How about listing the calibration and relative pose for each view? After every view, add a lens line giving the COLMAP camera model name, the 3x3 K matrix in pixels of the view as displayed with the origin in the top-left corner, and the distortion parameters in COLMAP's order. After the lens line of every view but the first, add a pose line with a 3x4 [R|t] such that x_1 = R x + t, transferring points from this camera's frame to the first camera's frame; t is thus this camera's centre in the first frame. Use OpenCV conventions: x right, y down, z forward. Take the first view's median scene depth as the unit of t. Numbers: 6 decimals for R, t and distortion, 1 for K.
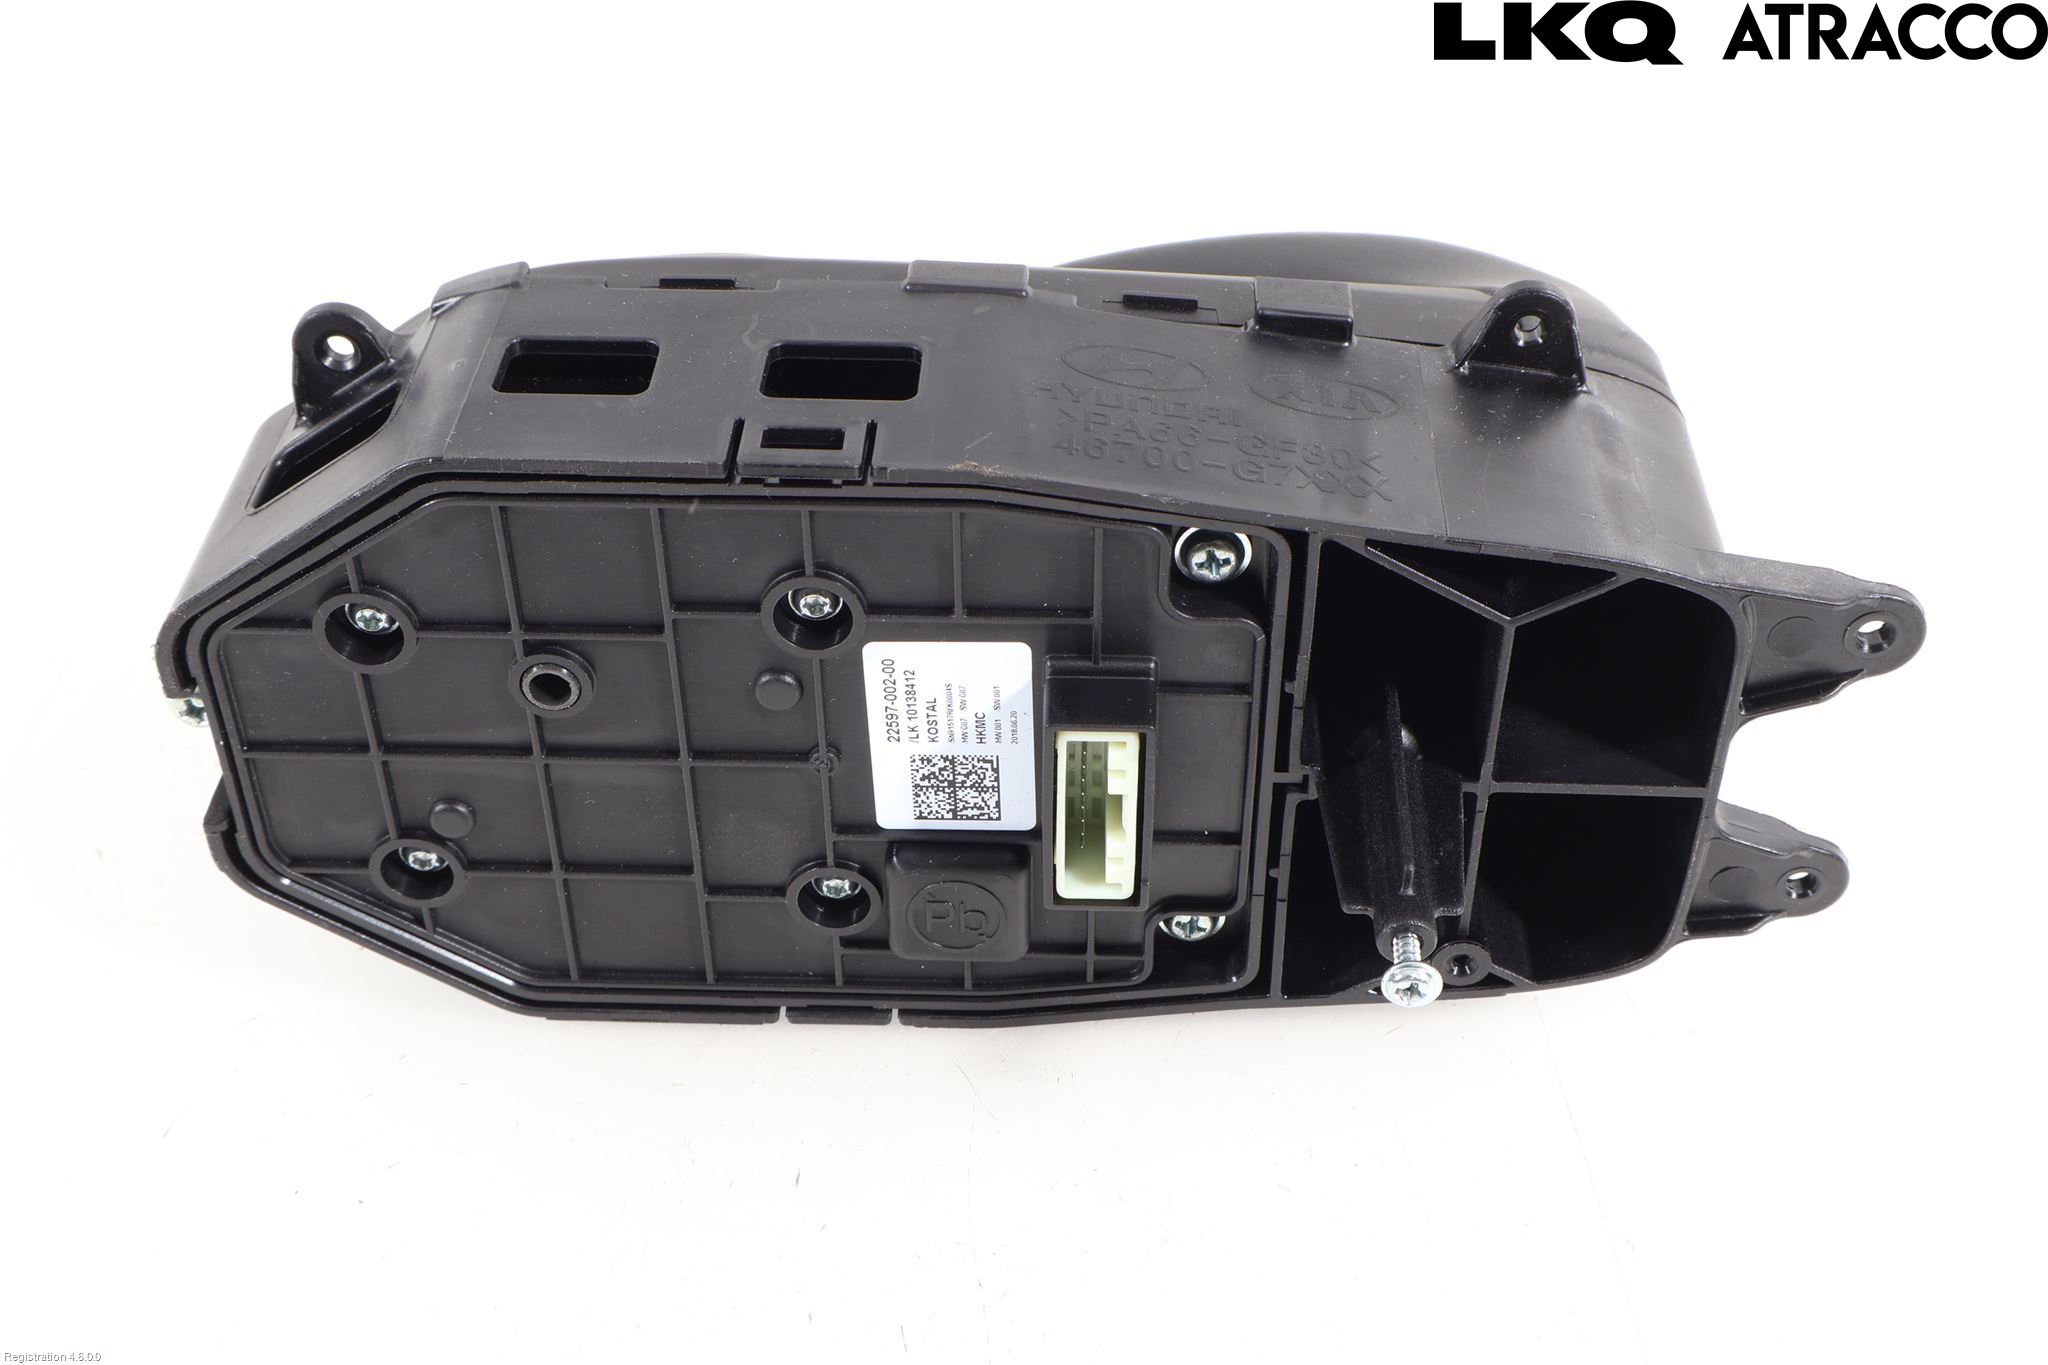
lens RADIAL K [[2561.6, 0, 1023.1], [0, 2561.6, 682.7], [0, 0, 1]] dist [-0.002361, 0.000000]
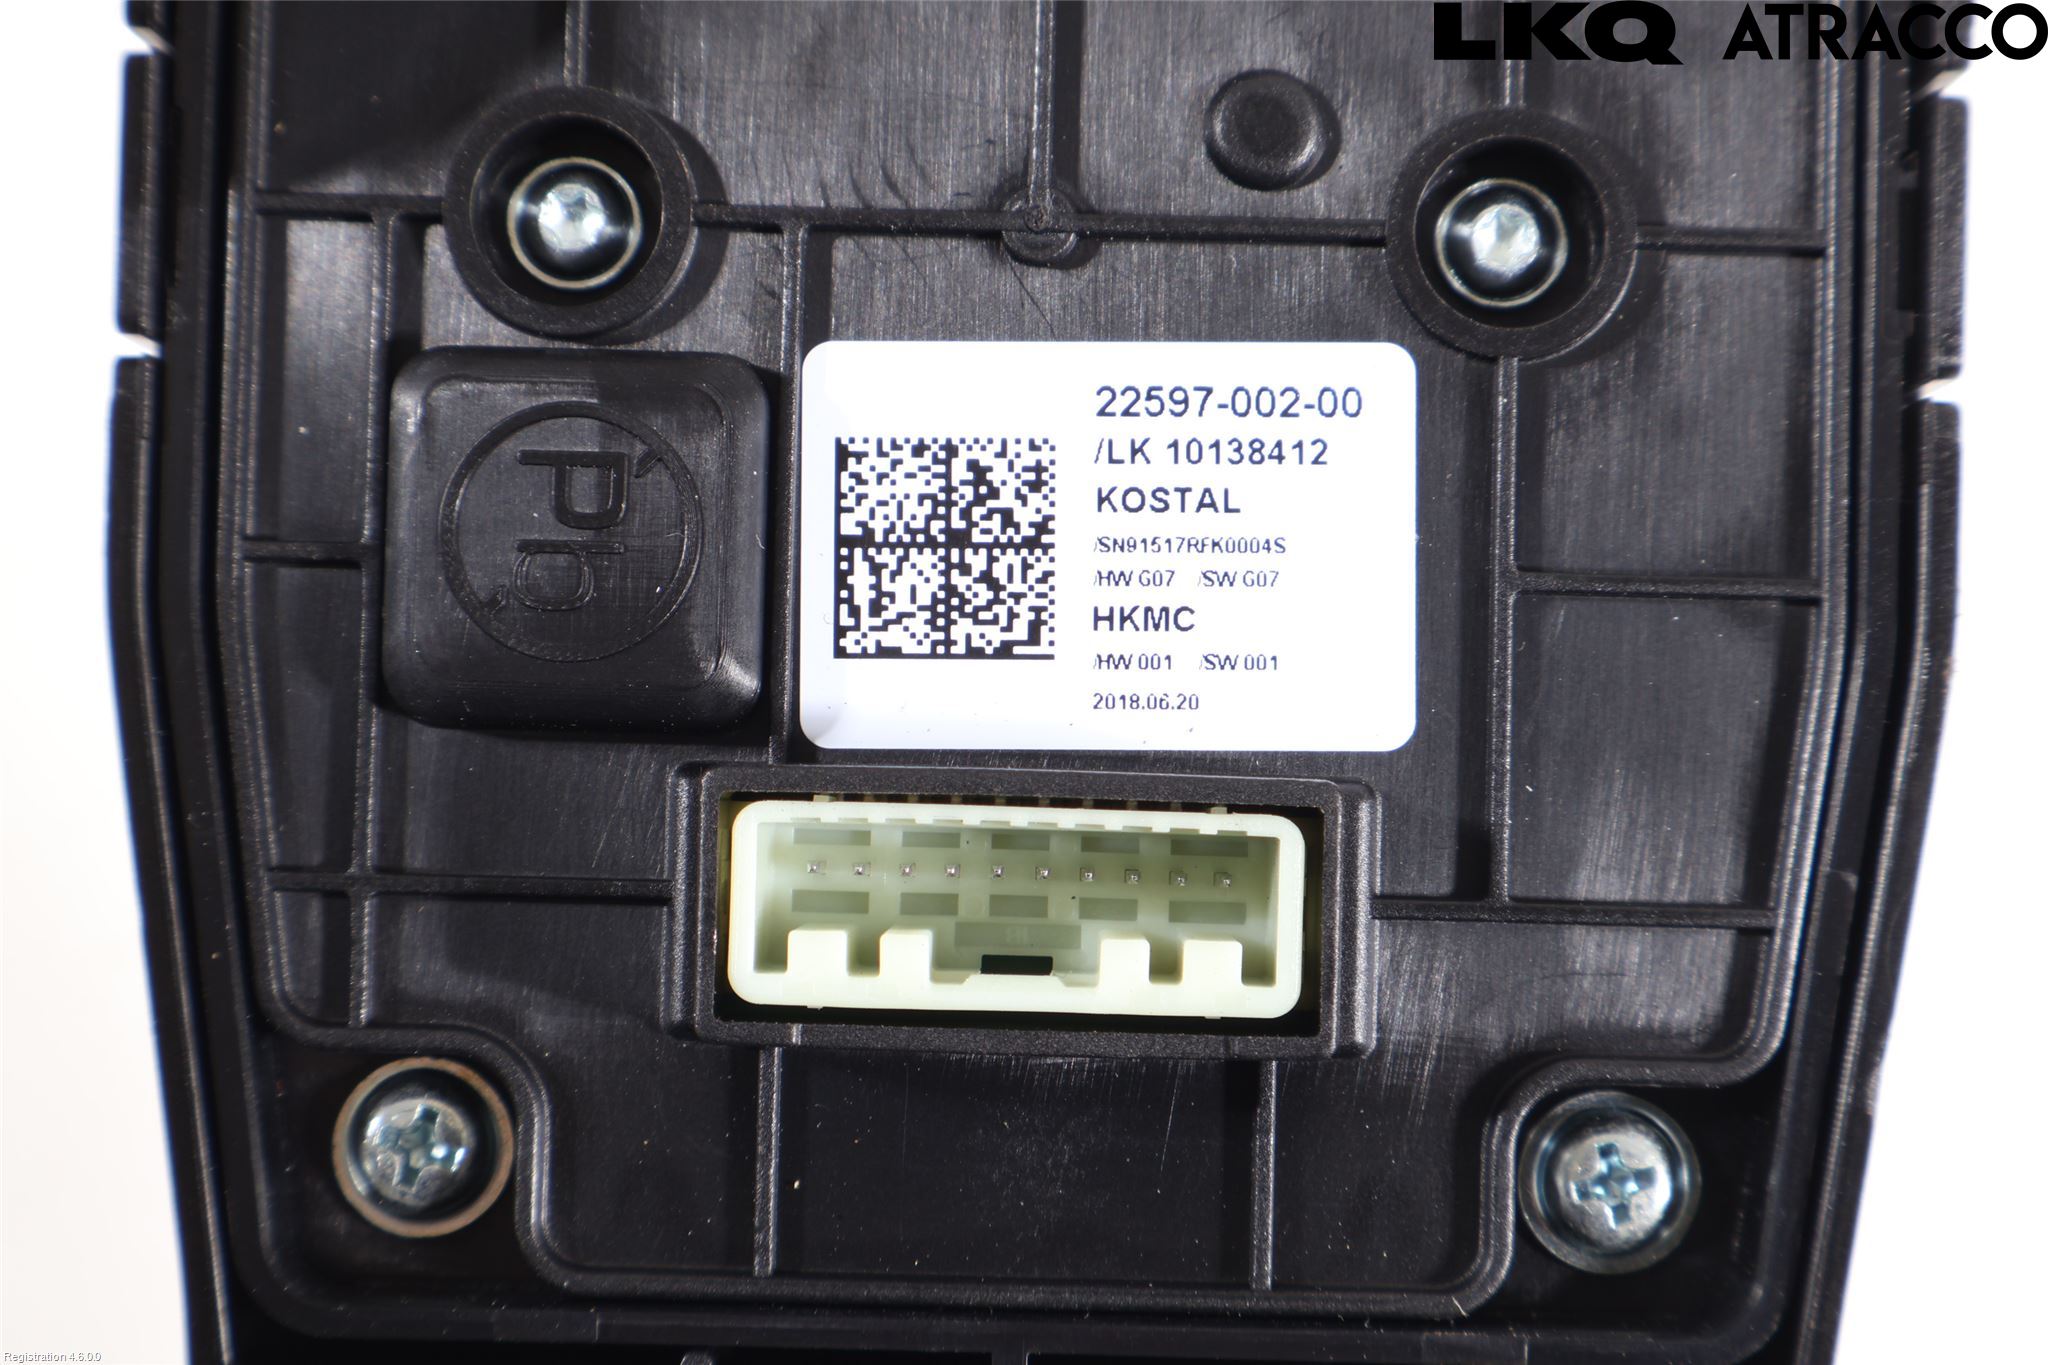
lens RADIAL K [[4242.6, 0, 1024.1], [0, 4242.6, 683.3], [0, 0, 1]] dist [0.021502, 0.000000]
pose [[-0.028524, 0.999571, -0.006598, -0.001430], [-0.765429, -0.026087, -0.642991, 0.456625], [-0.642887, -0.013291, 0.765845, 0.492679]]
